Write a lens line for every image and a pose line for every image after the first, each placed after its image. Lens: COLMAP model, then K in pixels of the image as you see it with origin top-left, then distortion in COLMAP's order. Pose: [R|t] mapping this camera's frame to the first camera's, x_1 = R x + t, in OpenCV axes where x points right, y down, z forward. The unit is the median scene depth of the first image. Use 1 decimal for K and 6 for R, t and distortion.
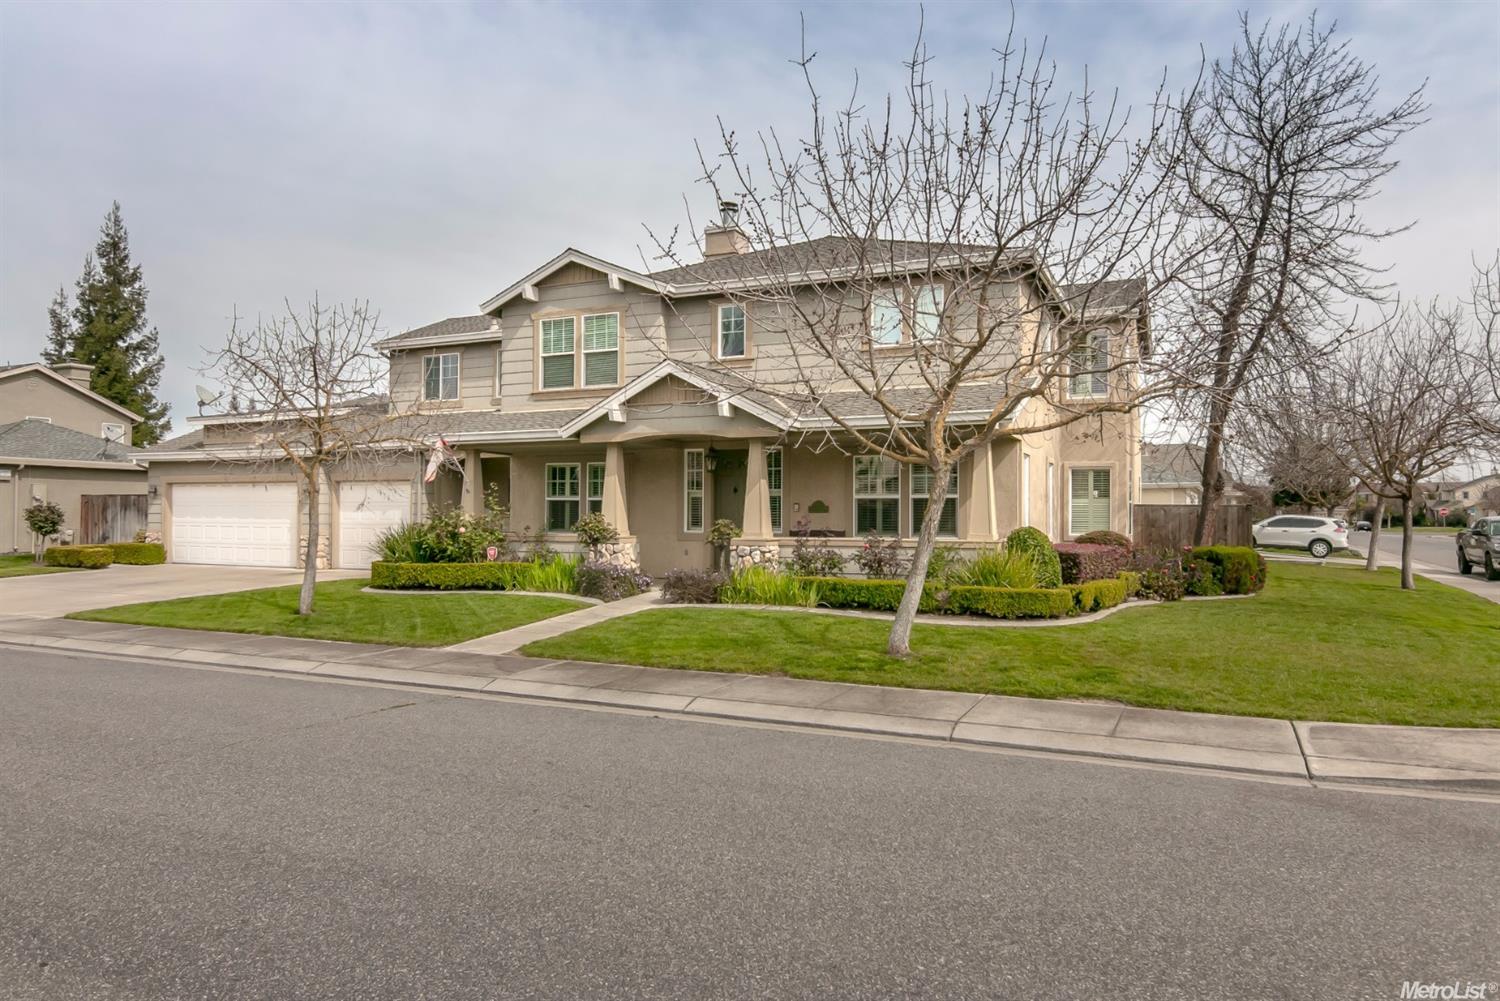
lens RADIAL K [[968.9, 0, 746.7], [0, 968.9, 505.6], [0, 0, 1]] dist [-0.026934, 0.000084]
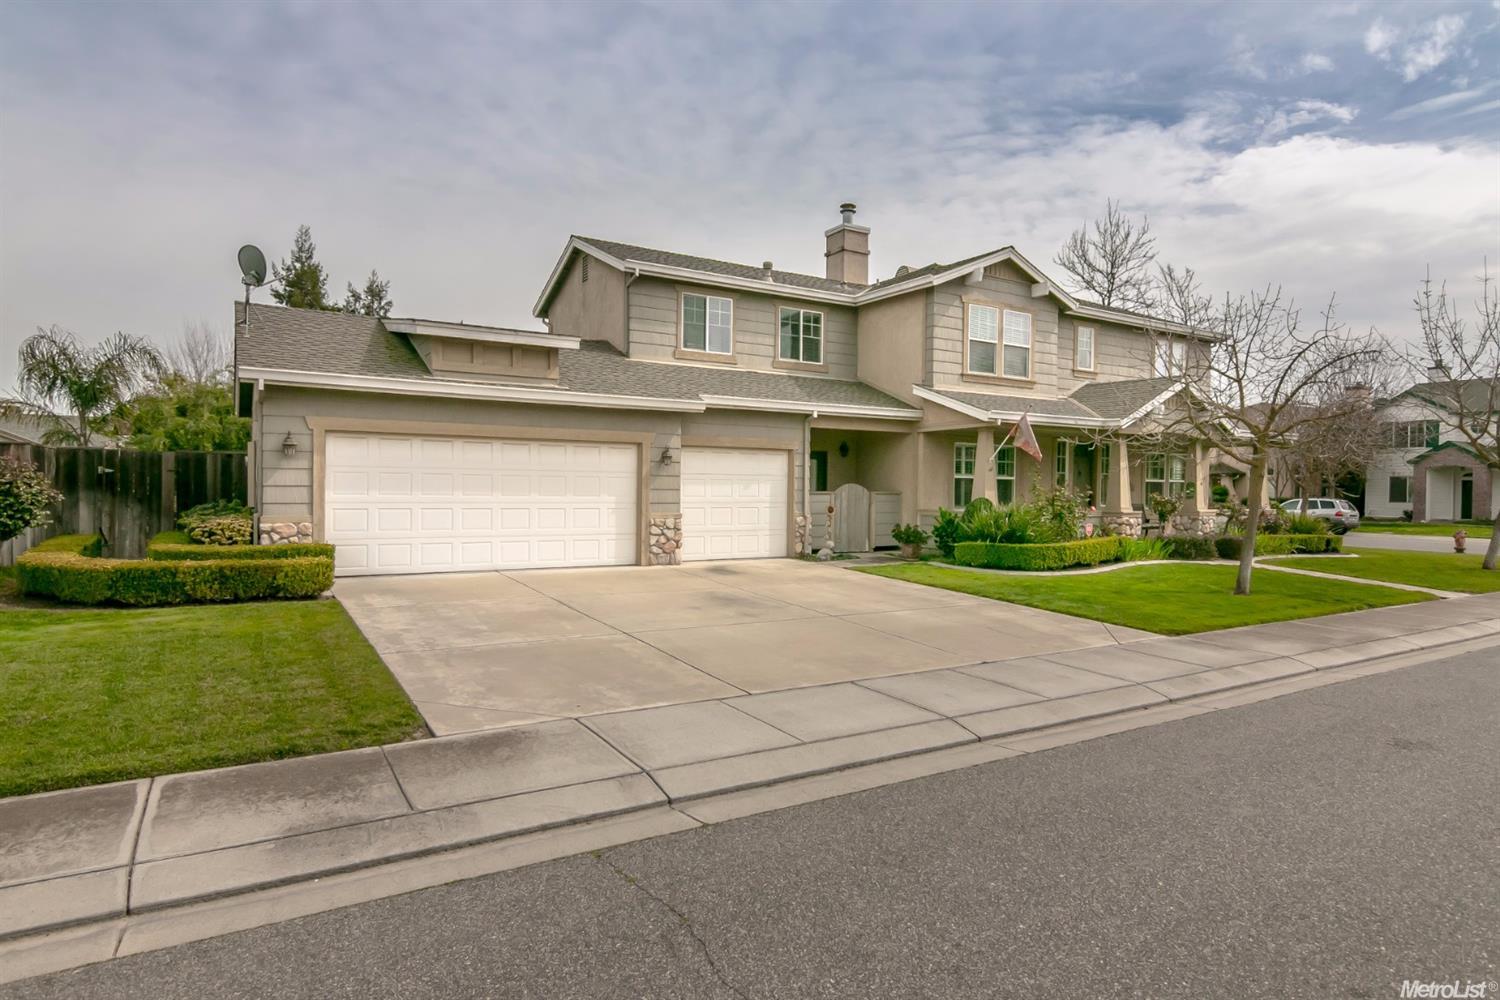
lens RADIAL K [[835.9, 0, 759.9], [0, 835.9, 500.9], [0, 0, 1]] dist [-0.004390, -0.001438]
pose [[0.560516, -0.010438, 0.828078, -1.064197], [-0.017930, 0.999533, 0.024736, 0.000727], [-0.827950, -0.028713, 0.560067, 0.667369]]
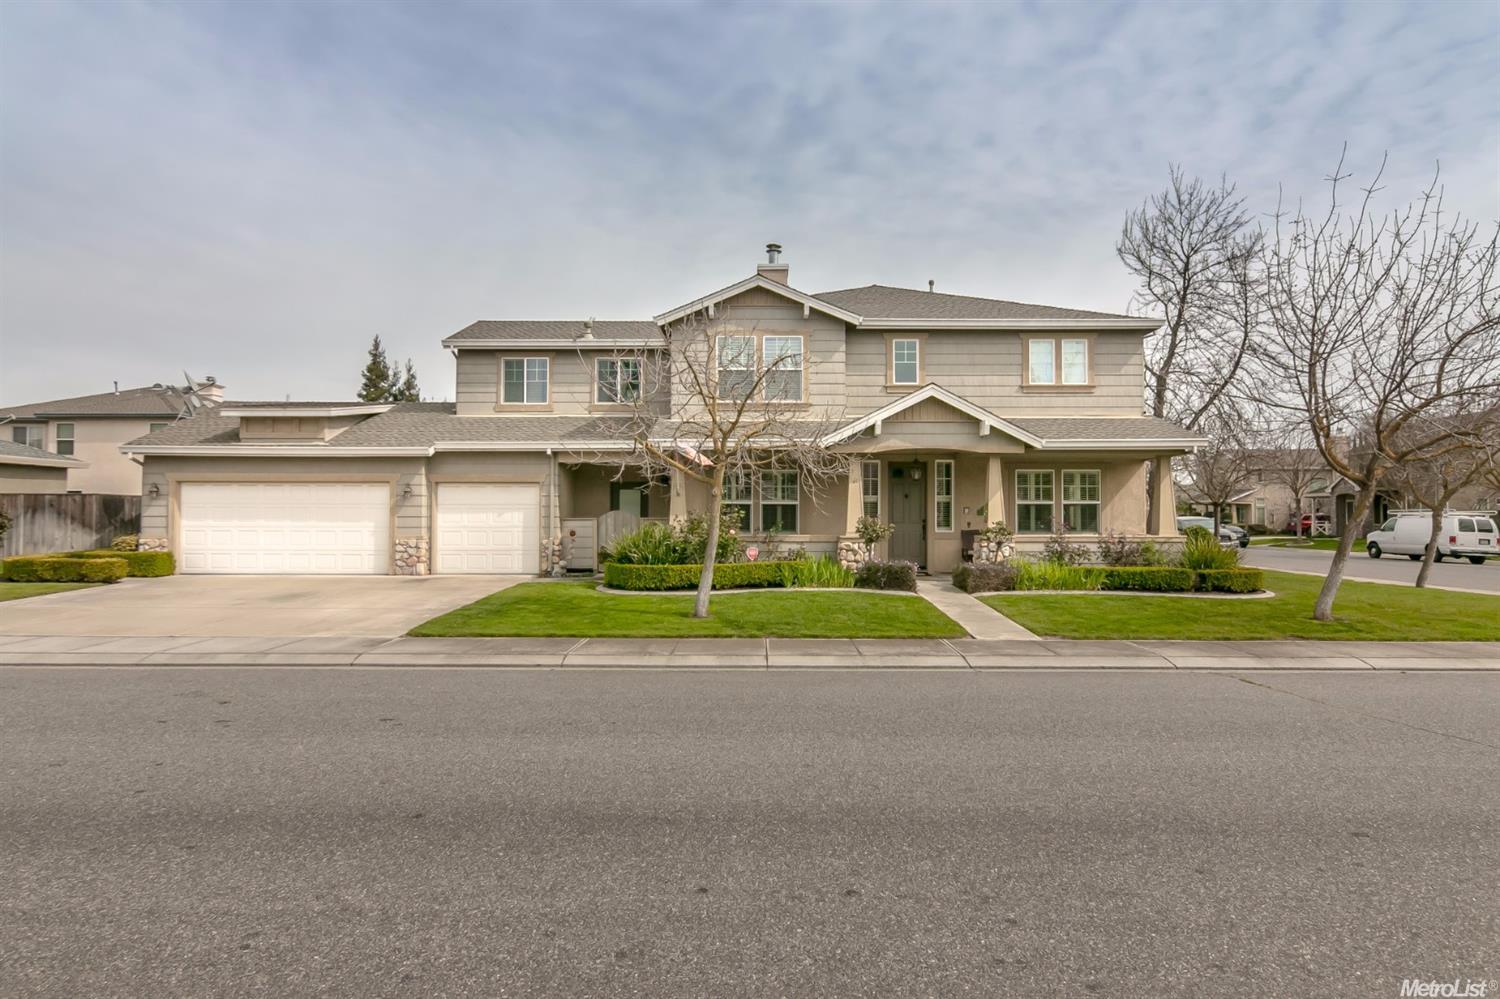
lens RADIAL K [[835.9, 0, 755.0], [0, 835.9, 497.4], [0, 0, 1]] dist [-0.004390, -0.001438]
pose [[0.912640, 0.009495, 0.408655, -0.543442], [-0.003040, 0.999860, -0.016442, 0.002621], [-0.408754, 0.013763, 0.912541, 0.133914]]
